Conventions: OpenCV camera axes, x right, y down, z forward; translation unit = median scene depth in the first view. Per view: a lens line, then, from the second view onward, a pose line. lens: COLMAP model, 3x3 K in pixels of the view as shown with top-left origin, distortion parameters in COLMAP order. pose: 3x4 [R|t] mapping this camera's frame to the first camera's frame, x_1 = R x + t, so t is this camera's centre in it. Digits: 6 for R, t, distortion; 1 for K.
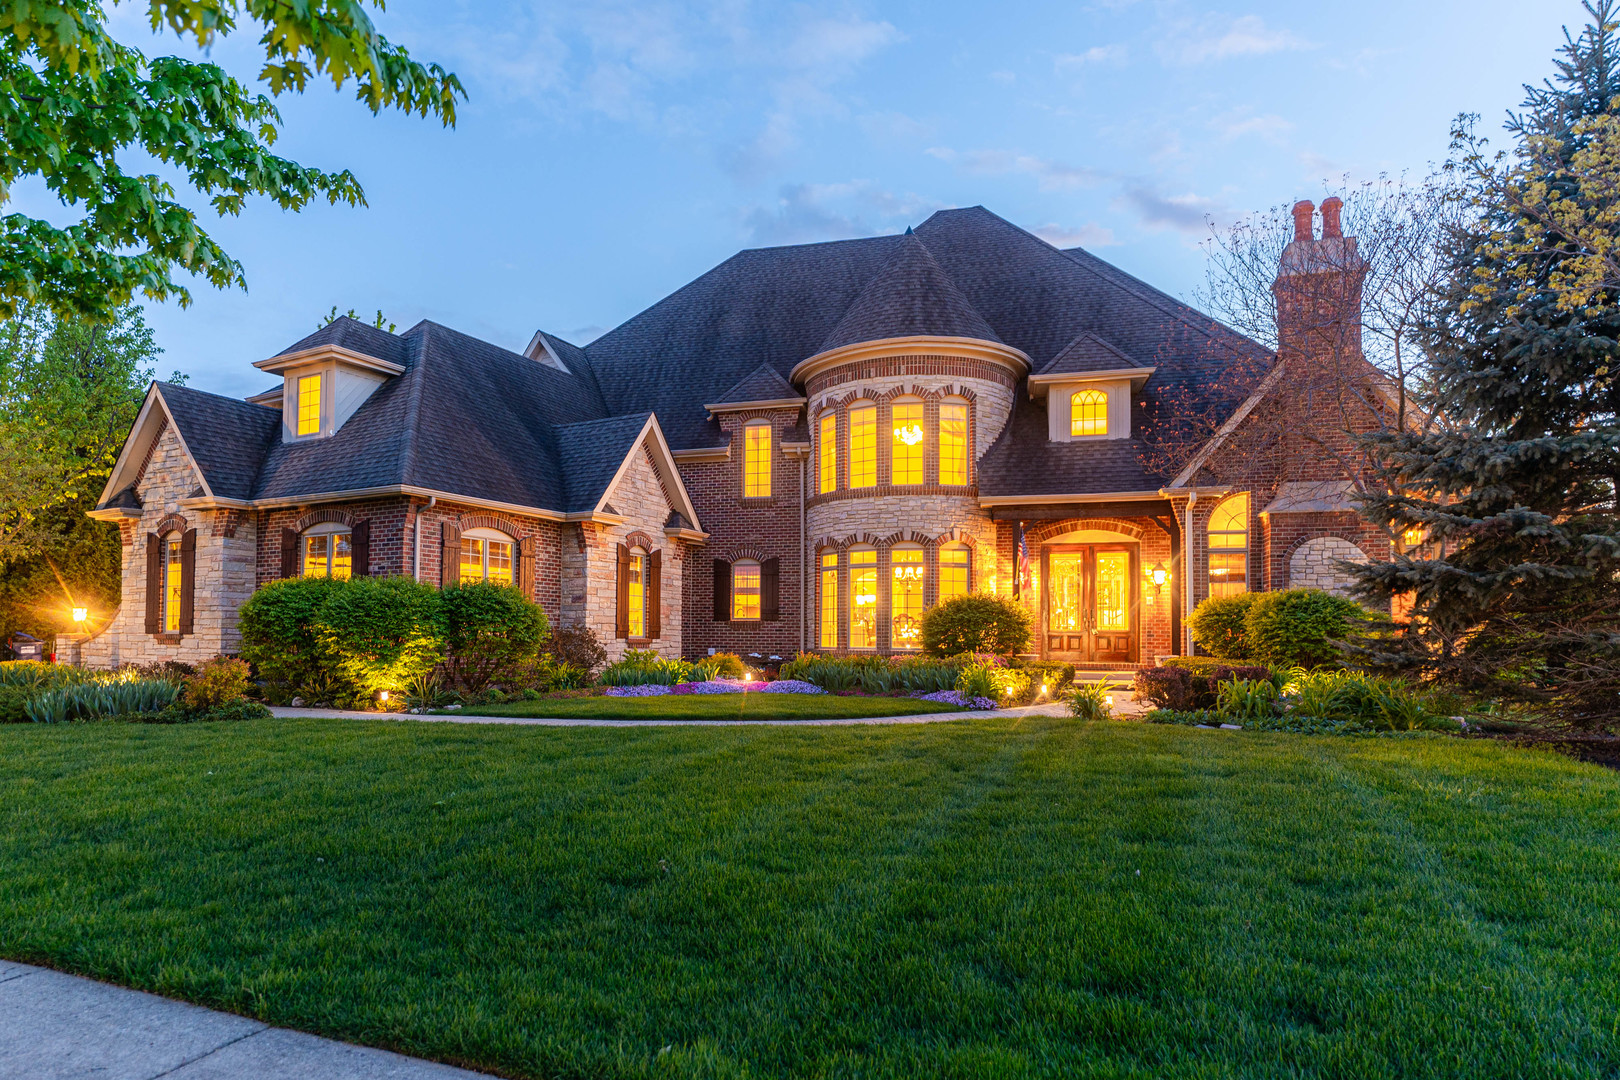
lens RADIAL K [[682.7, 0, 808.5], [0, 682.7, 548.3], [0, 0, 1]] dist [0.002299, 0.000368]
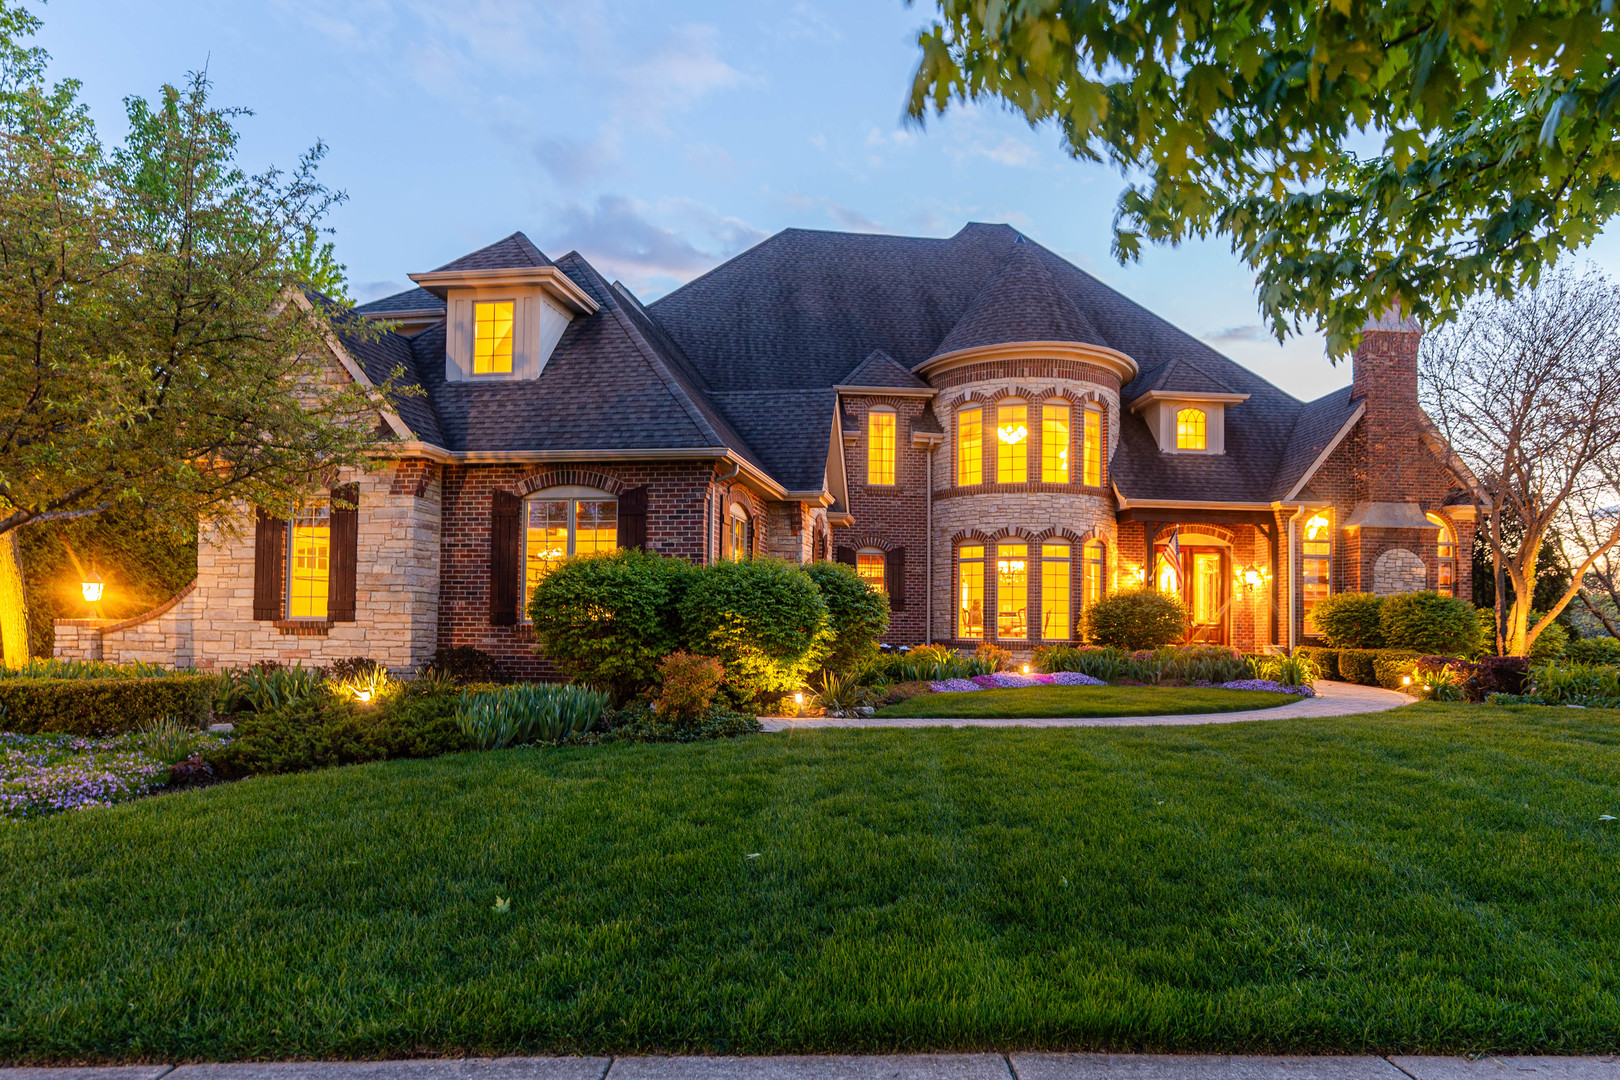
lens RADIAL K [[665.8, 0, 810.4], [0, 665.8, 544.0], [0, 0, 1]] dist [0.000044, -0.001020]
pose [[0.960764, 0.038748, 0.274648, -0.490778], [-0.040649, 0.999173, 0.001230, 0.014302], [-0.274374, -0.012346, 0.961544, 0.121704]]
